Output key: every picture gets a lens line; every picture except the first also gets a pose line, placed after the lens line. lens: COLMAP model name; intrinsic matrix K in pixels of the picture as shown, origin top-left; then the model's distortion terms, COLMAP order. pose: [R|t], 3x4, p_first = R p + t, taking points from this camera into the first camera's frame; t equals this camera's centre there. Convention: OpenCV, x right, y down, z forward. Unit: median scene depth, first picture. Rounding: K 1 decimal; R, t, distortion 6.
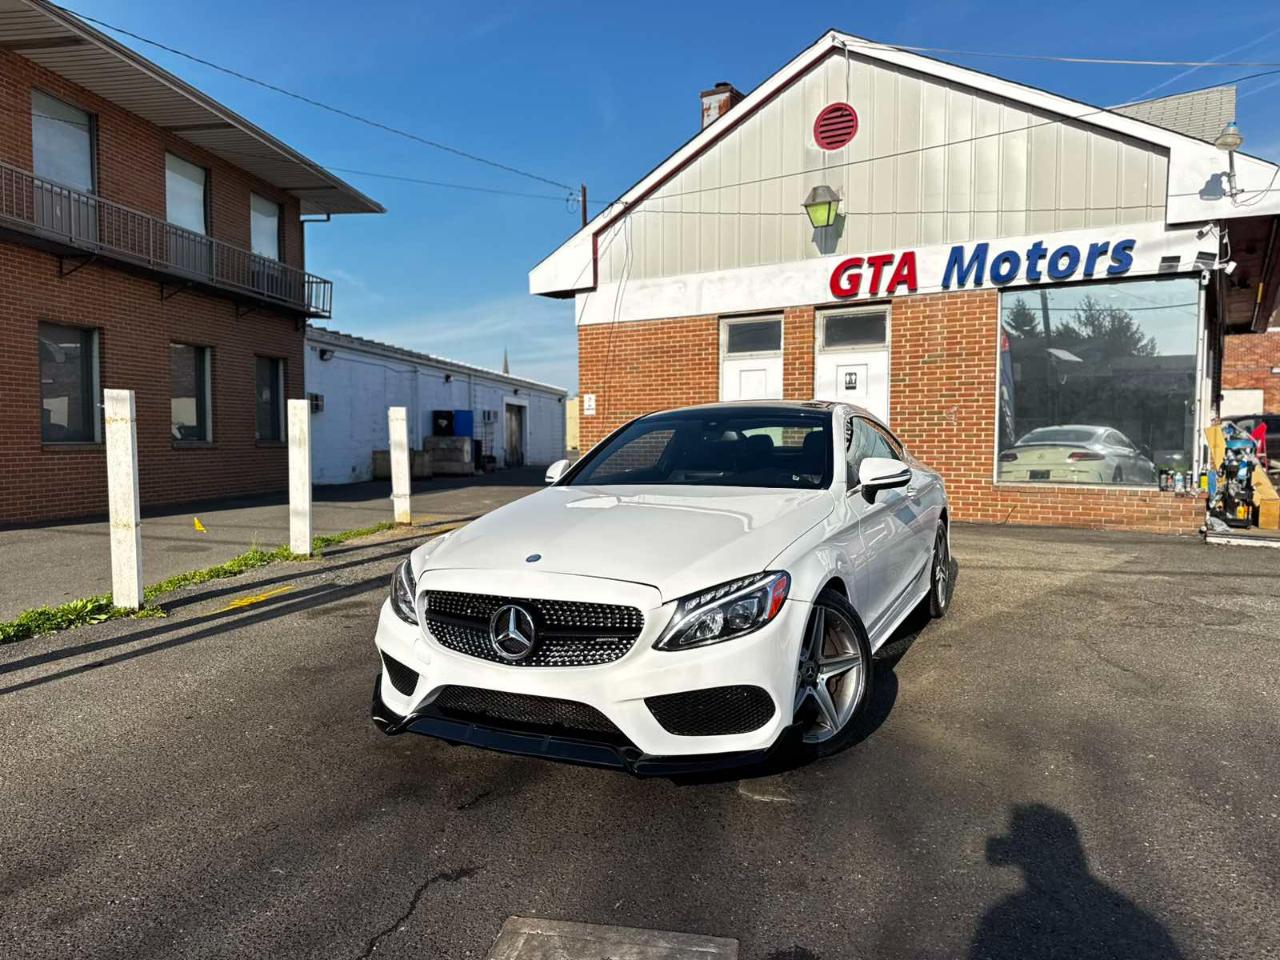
lens RADIAL K [[909.3, 0, 652.7], [0, 909.3, 482.5], [0, 0, 1]] dist [0.029222, -0.037853]
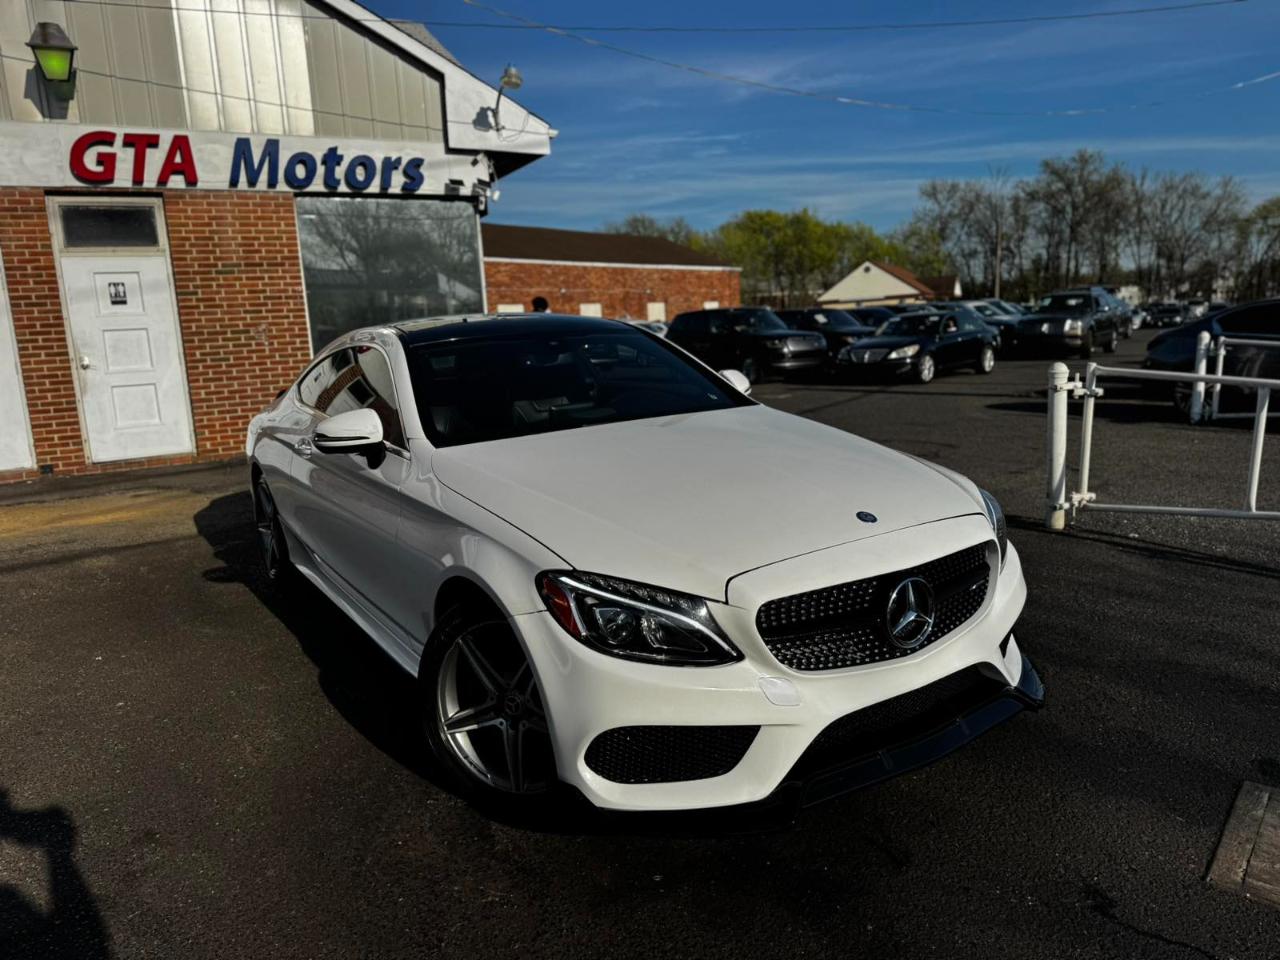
lens RADIAL K [[909.3, 0, 635.8], [0, 909.3, 485.2], [0, 0, 1]] dist [0.029222, -0.037853]
pose [[0.521645, -0.165879, 0.836882, -0.251970], [0.089170, 0.986145, 0.139883, -0.020390], [-0.848490, 0.001656, 0.529209, 0.220263]]
